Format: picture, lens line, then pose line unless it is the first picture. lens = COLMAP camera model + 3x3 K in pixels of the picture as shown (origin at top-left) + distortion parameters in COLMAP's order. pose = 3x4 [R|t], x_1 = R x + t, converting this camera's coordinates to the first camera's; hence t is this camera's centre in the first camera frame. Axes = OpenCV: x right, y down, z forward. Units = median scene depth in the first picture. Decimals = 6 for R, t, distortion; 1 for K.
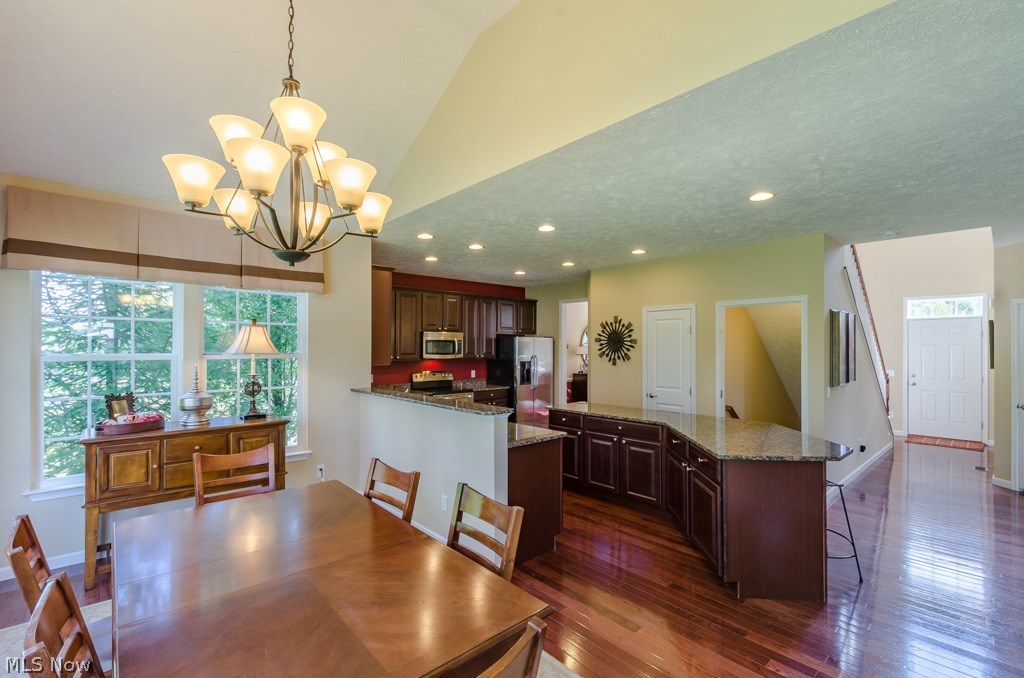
lens RADIAL K [[455.4, 0, 514.7], [0, 455.4, 342.0], [0, 0, 1]] dist [-0.003302, -0.001518]
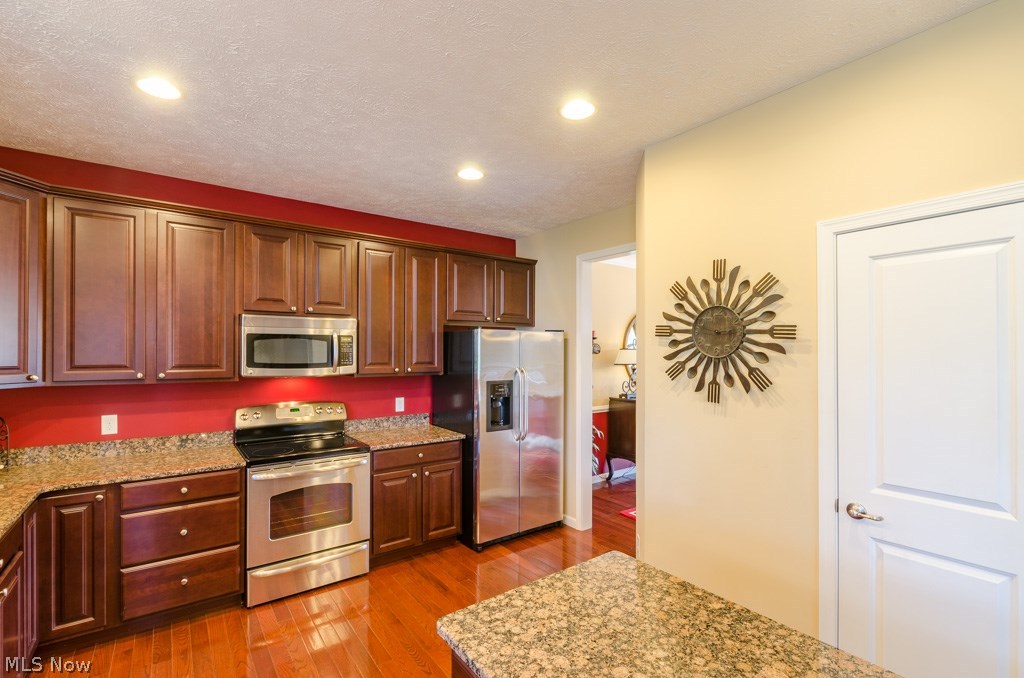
lens RADIAL K [[455.4, 0, 504.4], [0, 455.4, 345.8], [0, 0, 1]] dist [-0.003302, -0.001518]
pose [[0.992526, -0.001234, -0.122027, 0.097113], [0.001181, 0.999999, -0.000510, 0.007832], [0.122028, 0.000362, 0.992527, 0.606630]]
